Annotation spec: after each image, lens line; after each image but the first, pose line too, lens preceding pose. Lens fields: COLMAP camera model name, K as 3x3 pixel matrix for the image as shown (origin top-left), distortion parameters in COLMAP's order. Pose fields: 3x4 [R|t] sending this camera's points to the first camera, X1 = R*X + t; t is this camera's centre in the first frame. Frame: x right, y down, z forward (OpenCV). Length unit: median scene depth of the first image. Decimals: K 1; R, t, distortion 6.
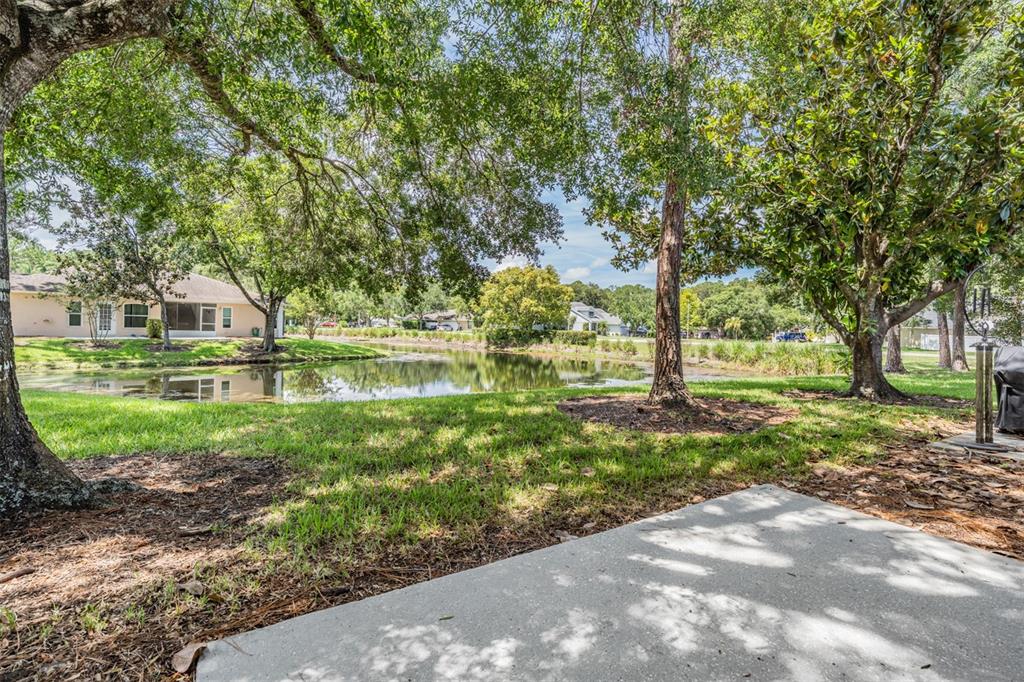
lens RADIAL K [[465.4, 0, 507.0], [0, 465.4, 347.6], [0, 0, 1]] dist [0.004905, -0.004319]
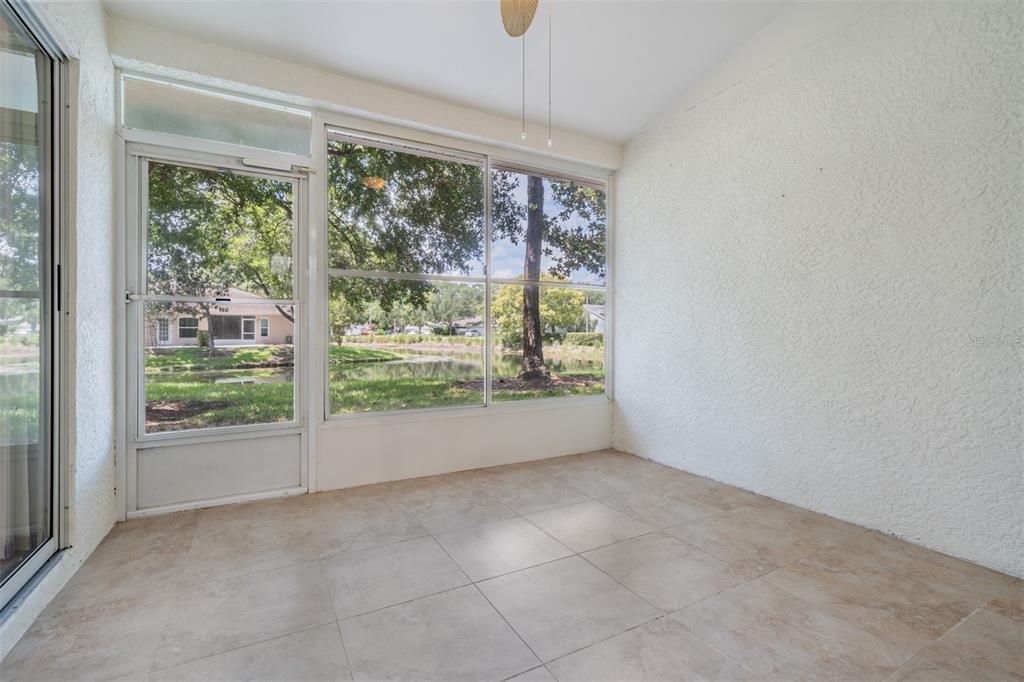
lens RADIAL K [[465.4, 0, 514.3], [0, 465.4, 357.0], [0, 0, 1]] dist [0.004905, -0.004319]
pose [[0.996686, -0.019563, -0.078964, 0.114200], [0.020213, 0.999768, 0.007434, 0.013722], [0.078800, -0.009006, 0.996850, -0.107595]]
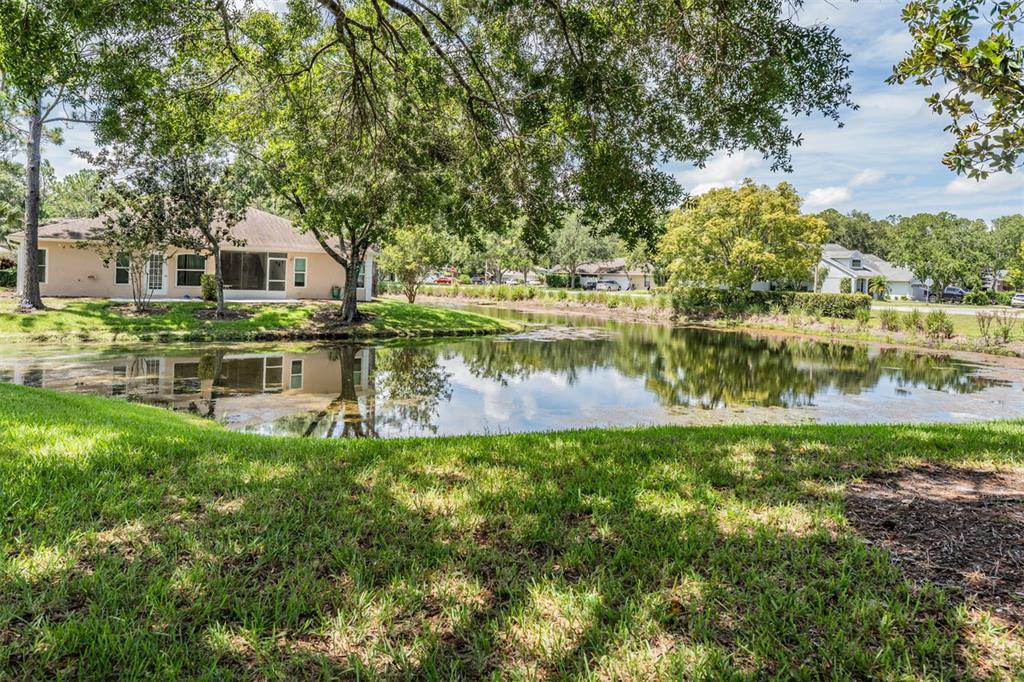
lens RADIAL K [[677.4, 0, 502.9], [0, 677.4, 308.3], [0, 0, 1]] dist [0.001184, 0.006239]
pose [[0.957977, 0.013983, -0.286504, -0.003787], [-0.015880, 0.999865, -0.004299, -0.010803], [0.286405, 0.008668, 0.958069, 0.105268]]
